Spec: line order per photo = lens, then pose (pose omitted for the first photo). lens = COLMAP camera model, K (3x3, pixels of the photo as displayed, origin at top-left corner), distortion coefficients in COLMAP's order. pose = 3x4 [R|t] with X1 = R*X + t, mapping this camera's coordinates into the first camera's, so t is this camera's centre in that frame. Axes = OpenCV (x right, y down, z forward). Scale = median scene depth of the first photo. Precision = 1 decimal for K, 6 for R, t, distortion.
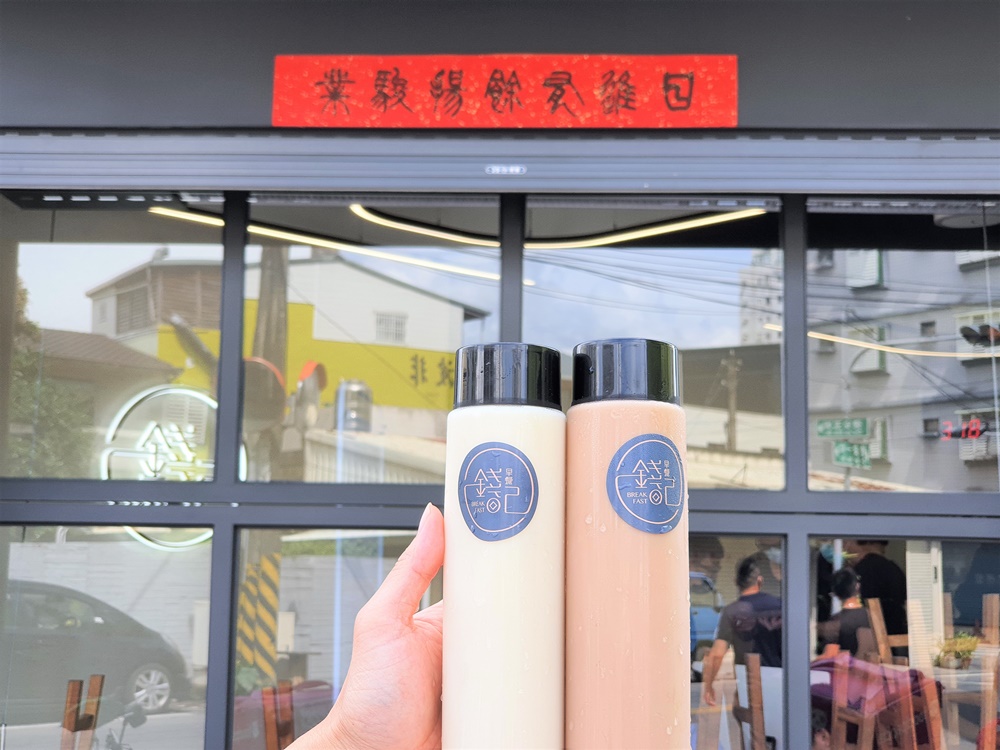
lens RADIAL K [[1515.1, 0, 500.0], [0, 1515.1, 375.0], [0, 0, 1]] dist [0.022393, 0.039508]
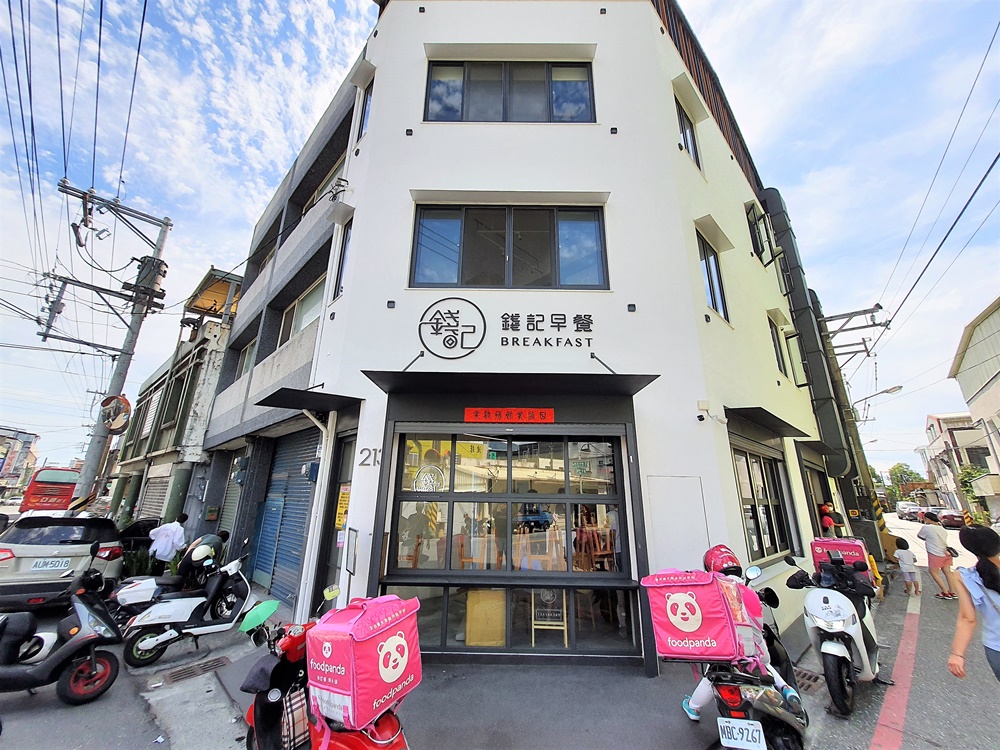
lens RADIAL K [[397.8, 0, 500.0], [0, 397.8, 375.0], [0, 0, 1]] dist [-0.000137, -0.000003]
pose [[0.999604, 0.003346, 0.027933, -0.065059], [0.001478, 0.985284, -0.170920, -0.086778], [-0.028094, 0.170893, 0.984889, -0.347271]]
